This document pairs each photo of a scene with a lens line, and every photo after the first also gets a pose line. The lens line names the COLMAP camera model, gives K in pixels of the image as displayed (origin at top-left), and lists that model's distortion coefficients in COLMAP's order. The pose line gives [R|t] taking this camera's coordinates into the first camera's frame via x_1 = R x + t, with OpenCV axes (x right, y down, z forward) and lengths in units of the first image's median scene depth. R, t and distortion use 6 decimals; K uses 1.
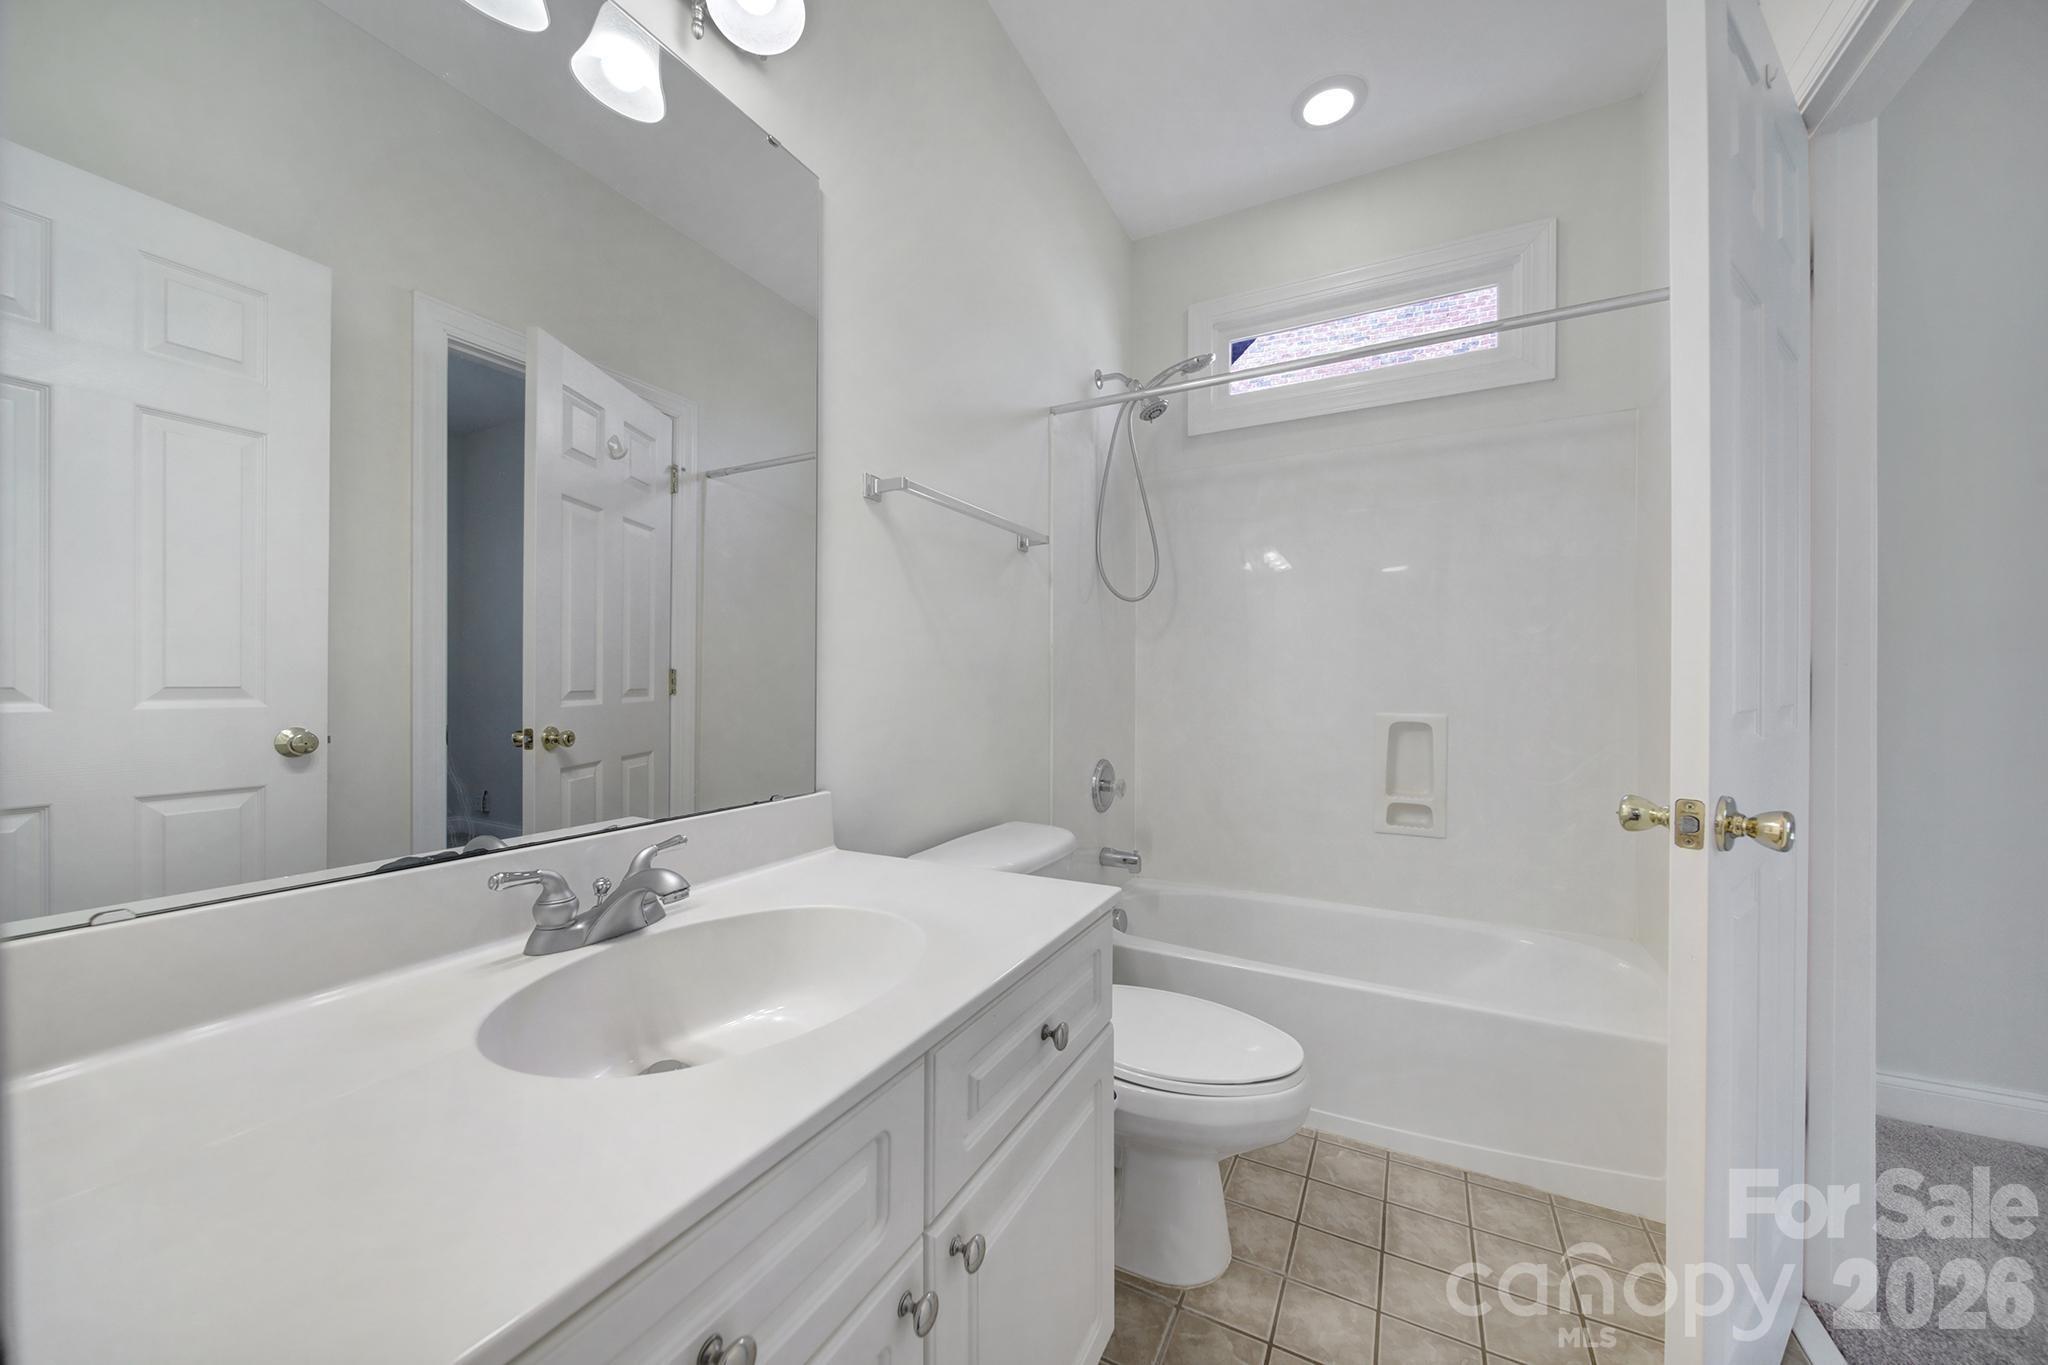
lens RADIAL K [[724.5, 0, 1027.5], [0, 724.5, 680.9], [0, 0, 1]] dist [-0.000843, -0.000523]
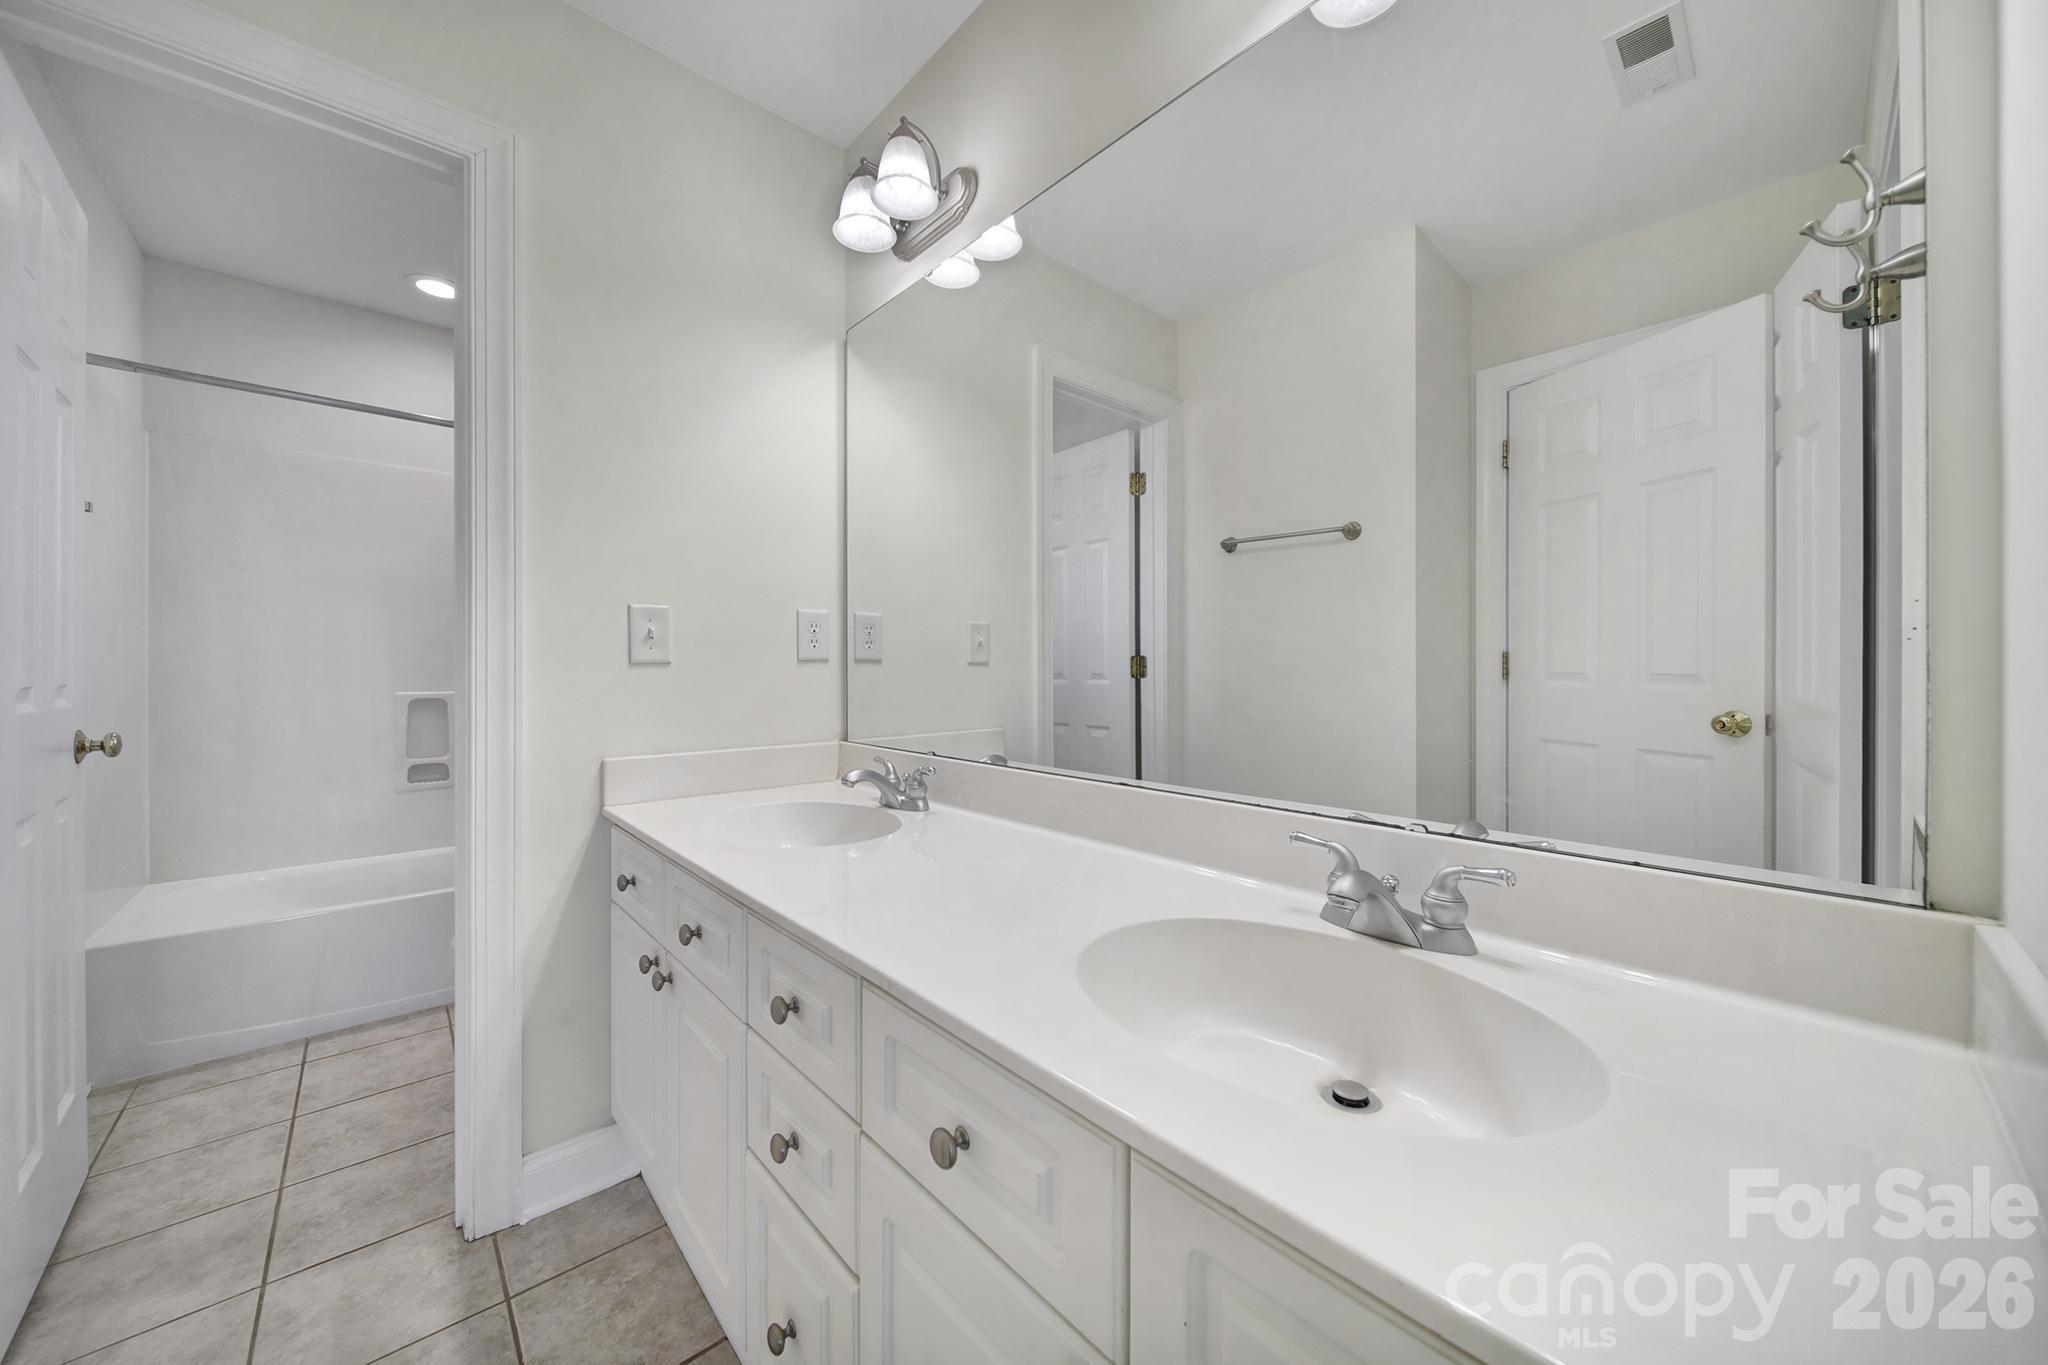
lens RADIAL K [[724.5, 0, 1026.3], [0, 724.5, 674.1], [0, 0, 1]] dist [-0.000843, -0.000523]
pose [[-0.345404, 0.002522, -0.938451, 0.468877], [0.001655, 0.999996, 0.002079, 0.009232], [0.938453, -0.000835, -0.345407, 0.891384]]
